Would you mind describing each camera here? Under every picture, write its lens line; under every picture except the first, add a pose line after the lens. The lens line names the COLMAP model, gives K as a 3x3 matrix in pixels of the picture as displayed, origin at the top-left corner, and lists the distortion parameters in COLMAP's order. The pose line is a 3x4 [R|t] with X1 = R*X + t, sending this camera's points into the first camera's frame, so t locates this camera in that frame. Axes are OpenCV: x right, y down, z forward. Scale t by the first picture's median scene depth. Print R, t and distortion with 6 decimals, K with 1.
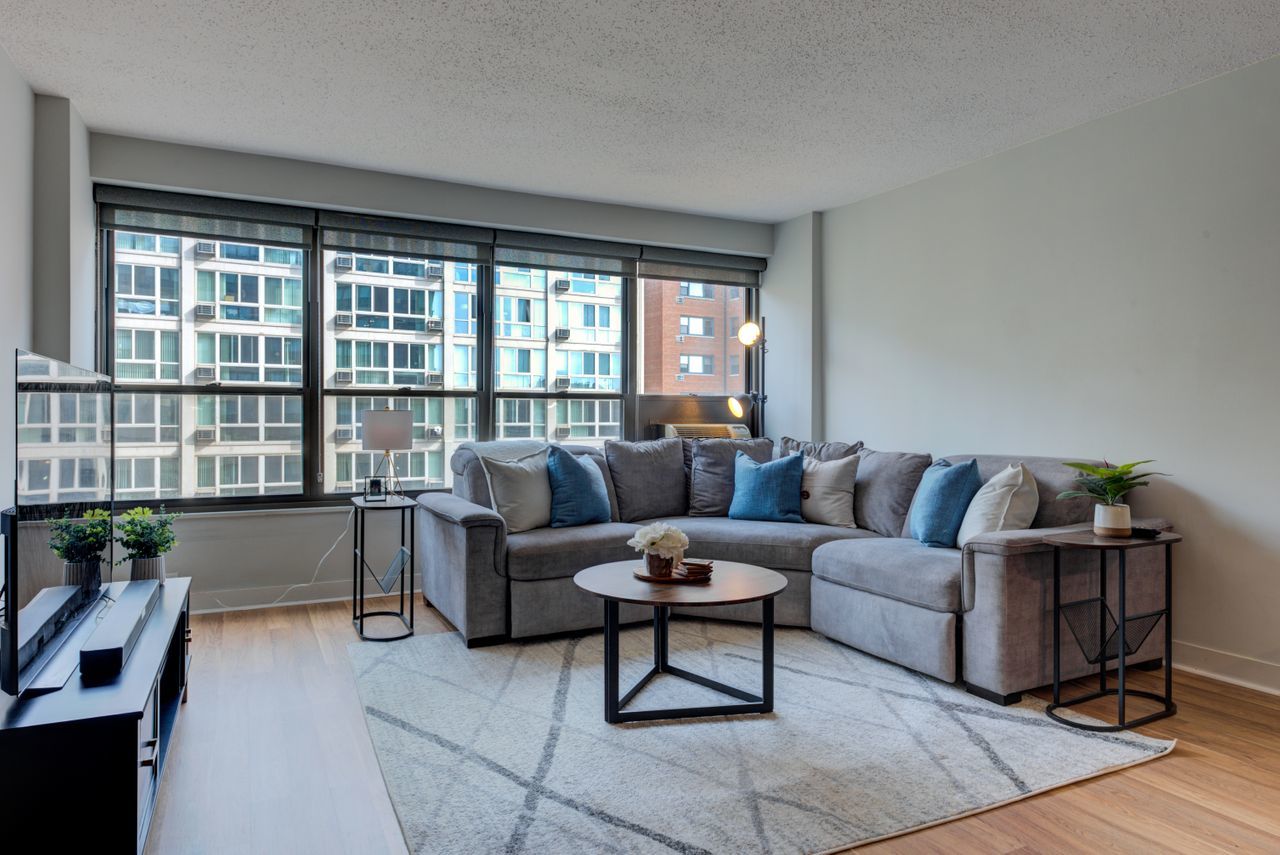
lens RADIAL K [[795.7, 0, 654.8], [0, 795.7, 423.1], [0, 0, 1]] dist [0.003957, -0.000259]
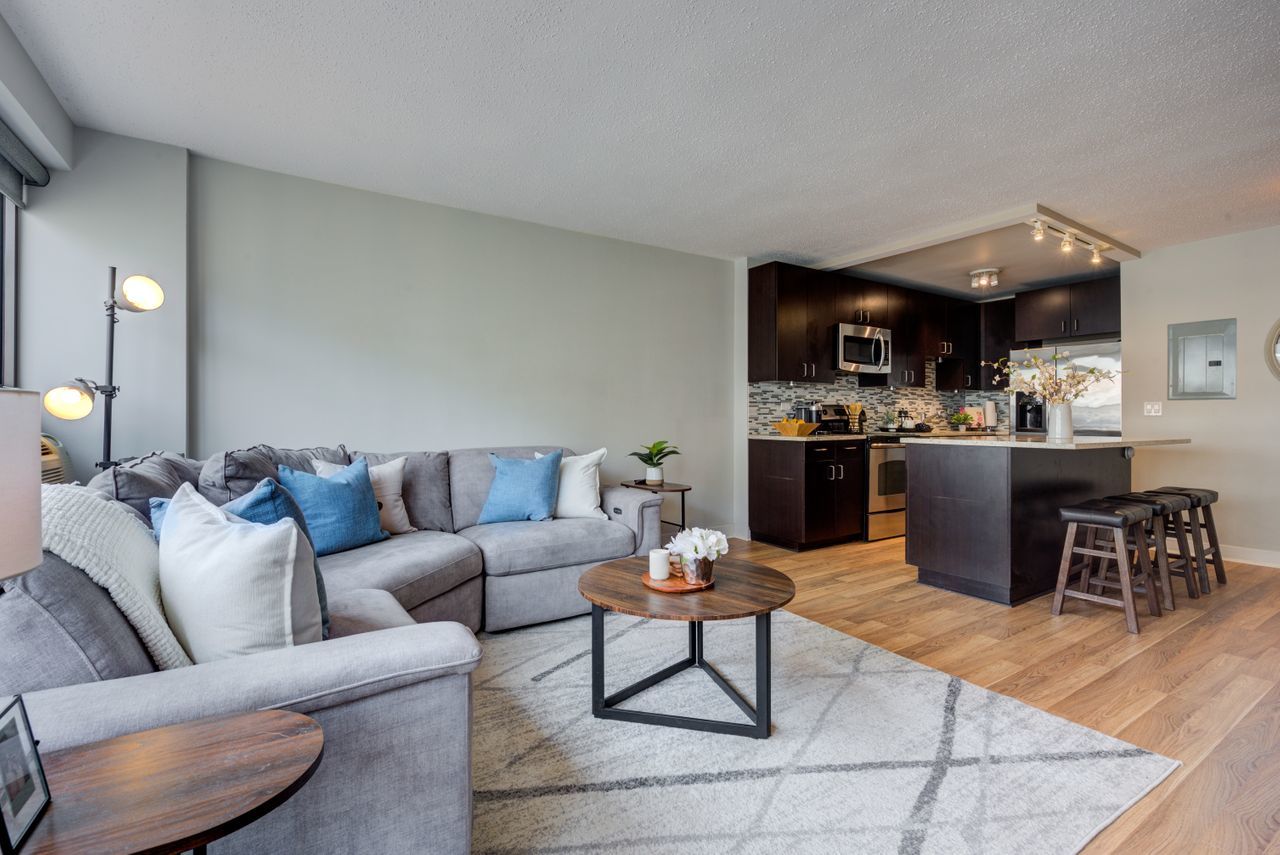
lens RADIAL K [[559.1, 0, 634.4], [0, 559.1, 414.8], [0, 0, 1]] dist [-0.001171, -0.000092]
pose [[-0.077137, 0.003566, 0.997014, -0.459025], [0.004775, 0.999983, -0.003207, -0.008836], [-0.997009, 0.004514, -0.077153, 0.769380]]
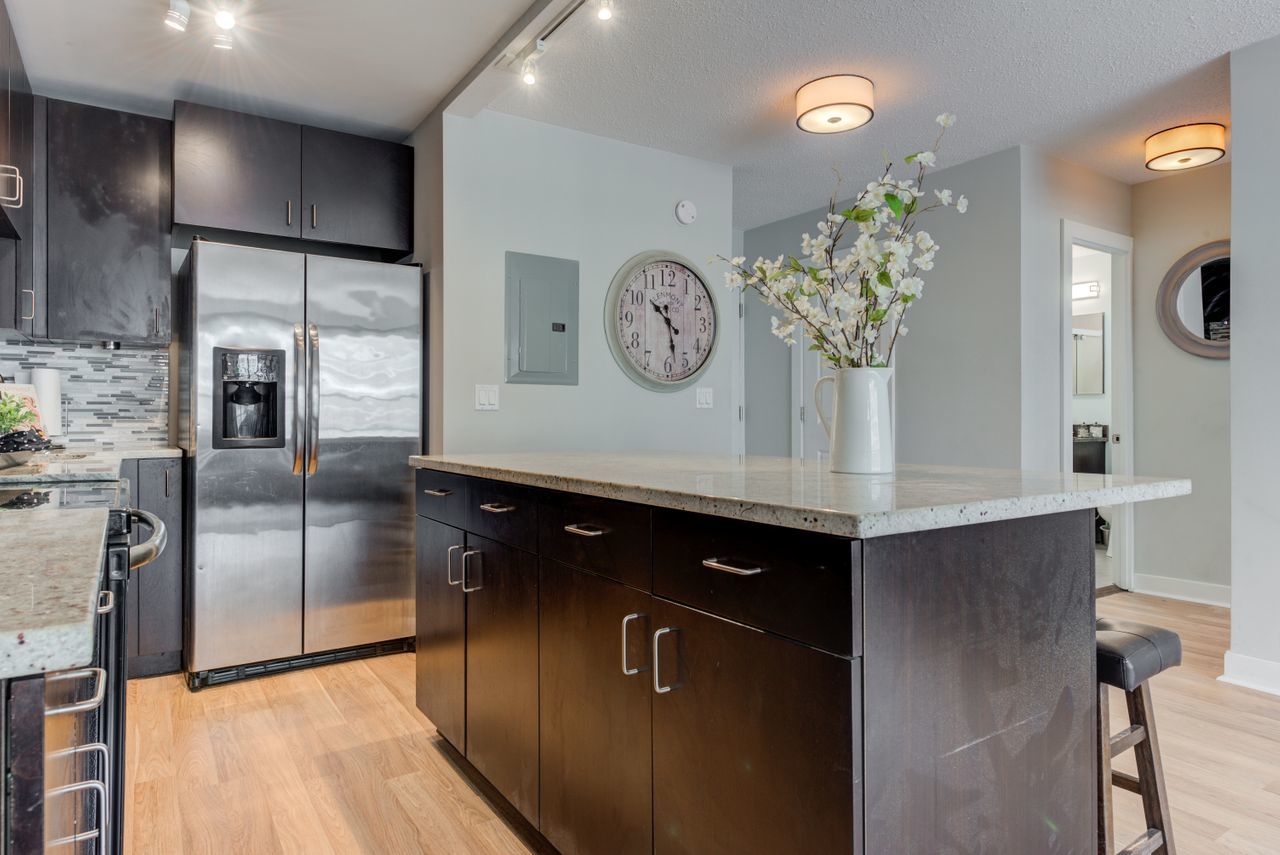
lens RADIAL K [[751.5, 0, 634.7], [0, 751.5, 412.5], [0, 0, 1]] dist [-0.003908, -0.000775]
pose [[-0.994342, -0.002054, -0.106202, 0.460132], [-0.002042, 0.999998, -0.000223, -0.003297], [0.106203, -0.000005, -0.994345, 0.507761]]
